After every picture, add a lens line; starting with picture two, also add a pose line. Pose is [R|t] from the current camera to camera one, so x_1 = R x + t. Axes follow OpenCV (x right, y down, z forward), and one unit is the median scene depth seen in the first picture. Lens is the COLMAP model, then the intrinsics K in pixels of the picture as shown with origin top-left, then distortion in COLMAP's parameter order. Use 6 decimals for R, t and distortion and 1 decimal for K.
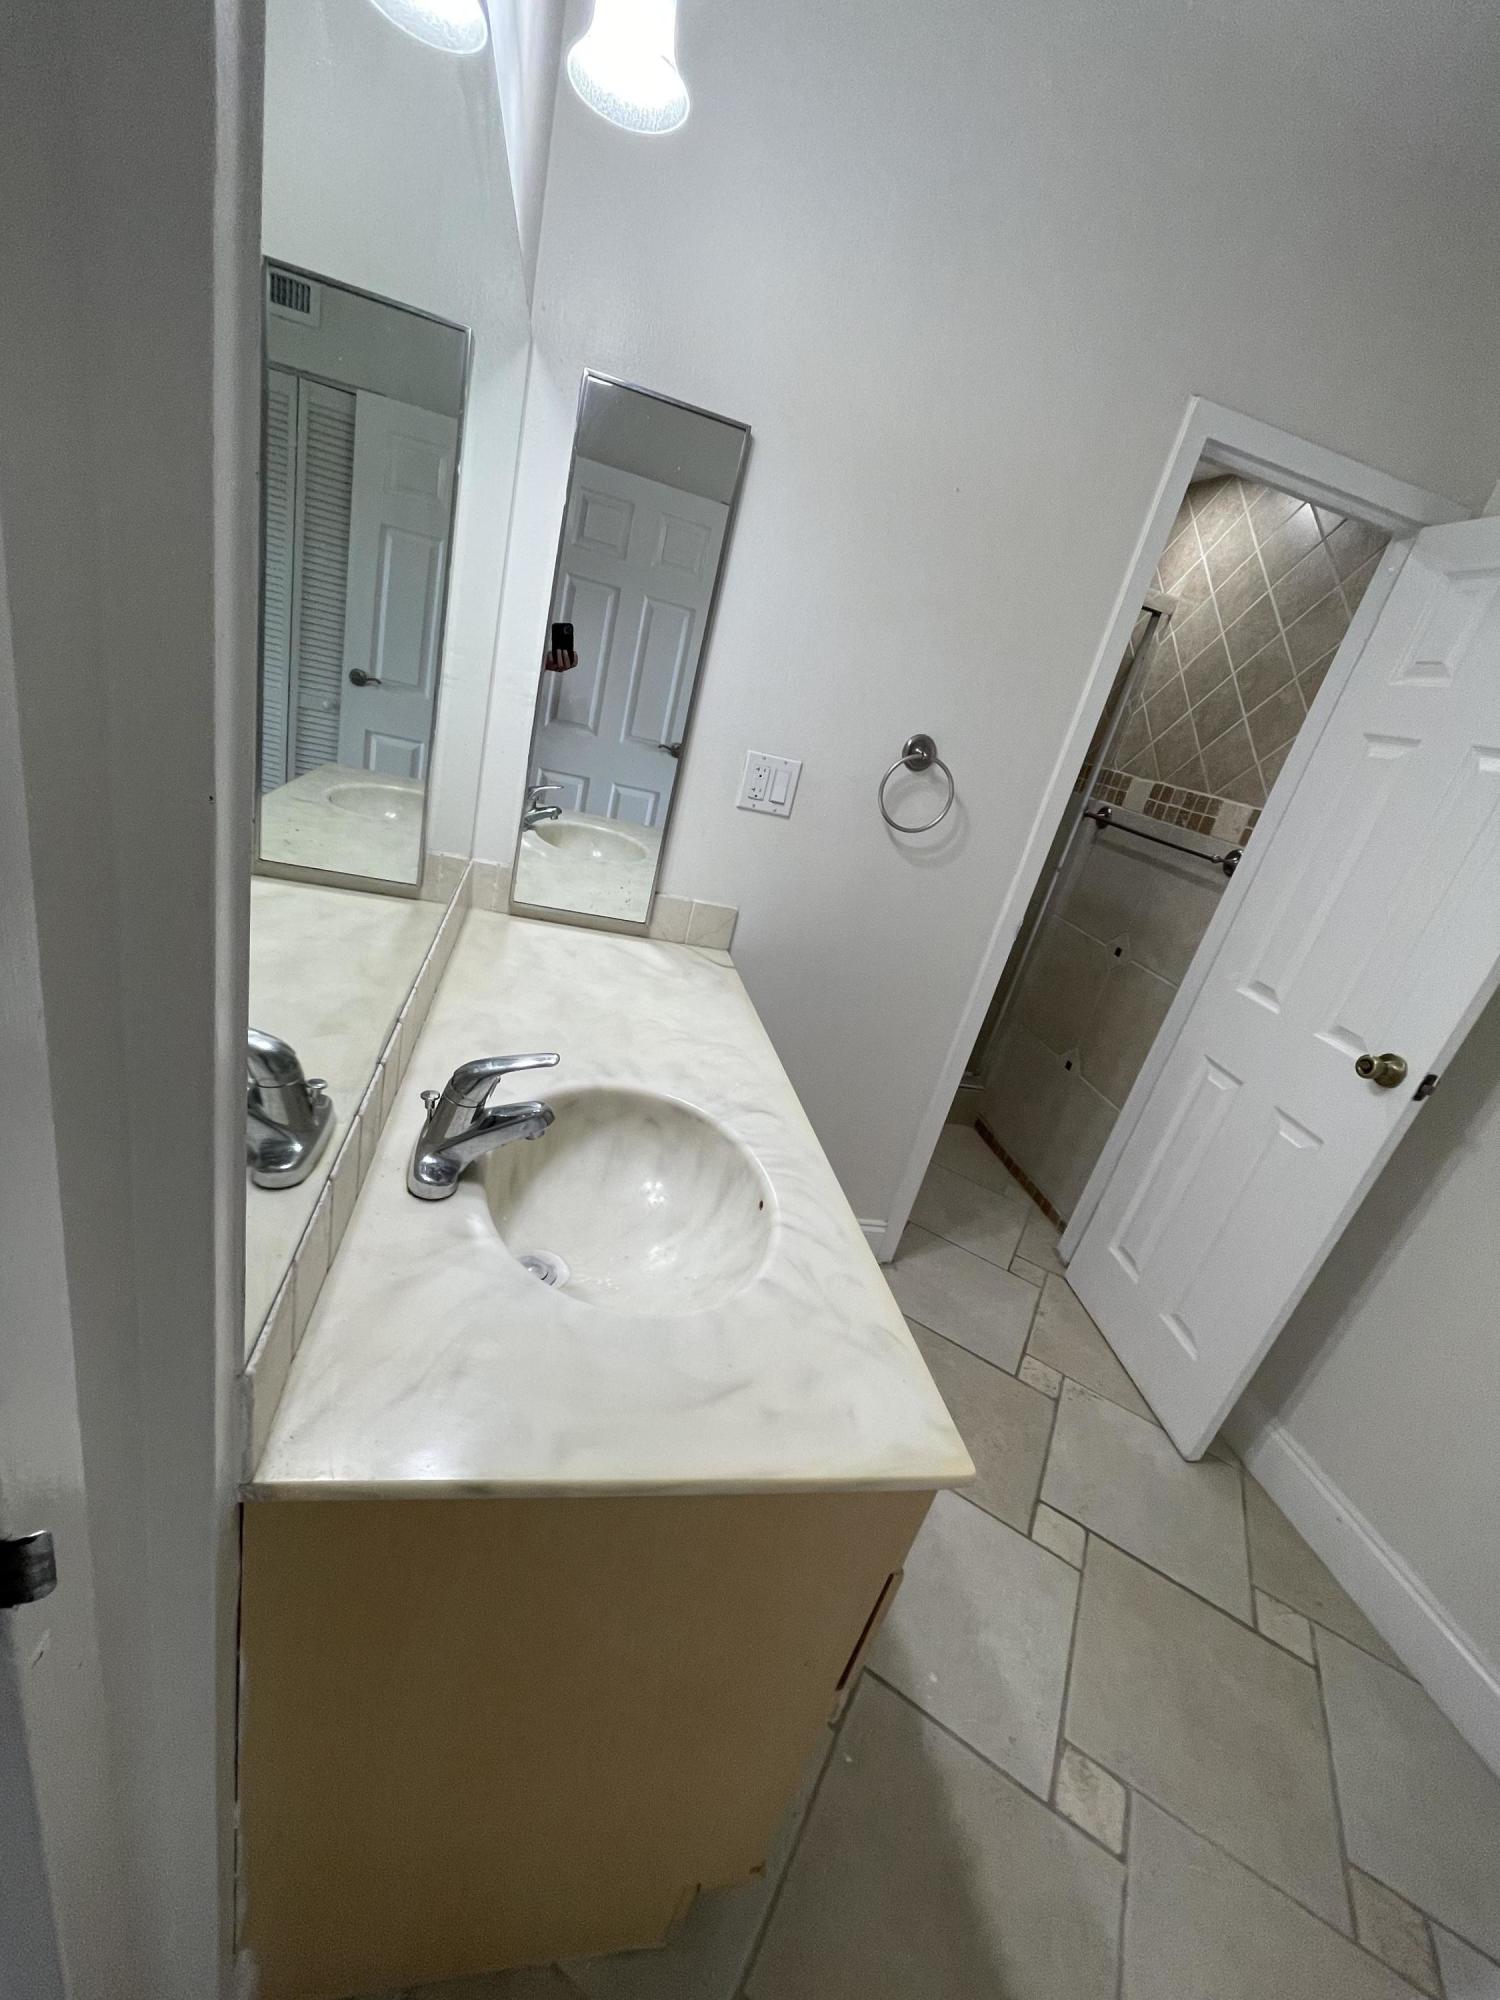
lens RADIAL K [[809.1, 0, 743.9], [0, 809.1, 1004.7], [0, 0, 1]] dist [-0.002054, 0.000183]
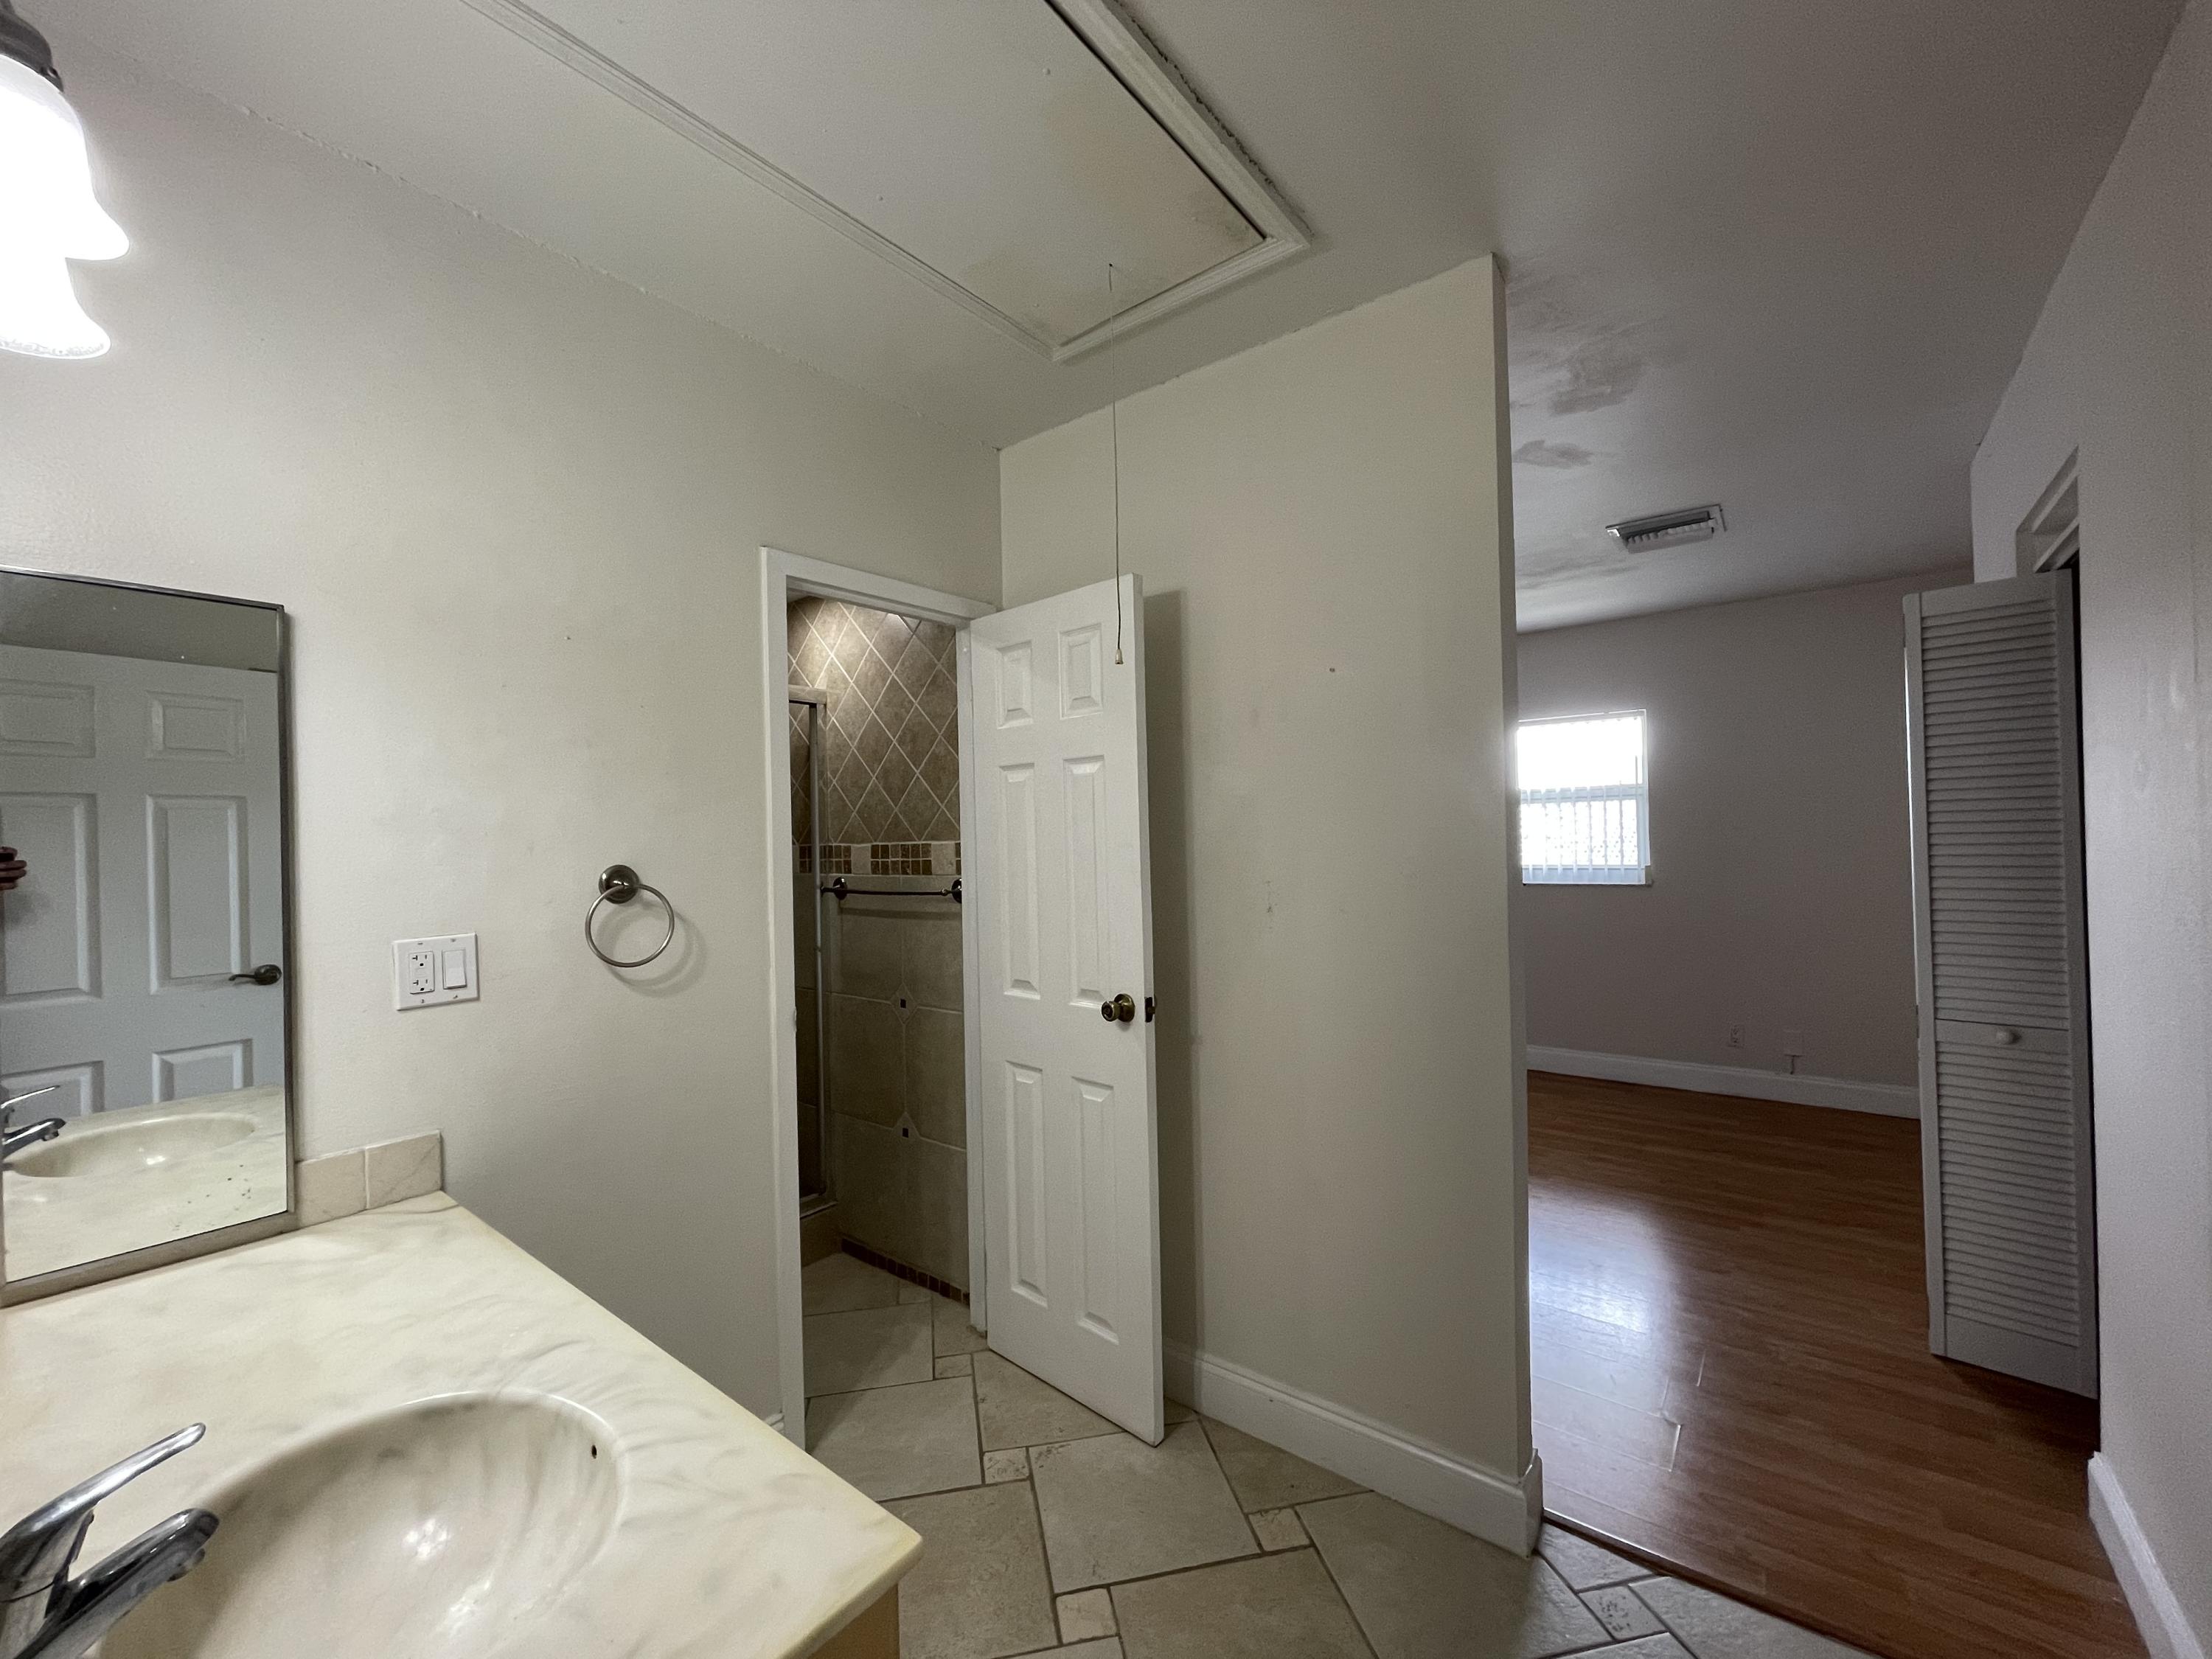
lens RADIAL K [[894.9, 0, 1099.7], [0, 894.9, 829.2], [0, 0, 1]] dist [-0.002054, 0.000183]
pose [[0.736896, -0.248574, 0.628645, -0.006932], [0.431459, 0.888839, -0.154297, 0.029755], [-0.520410, 0.384936, 0.762232, -0.096137]]
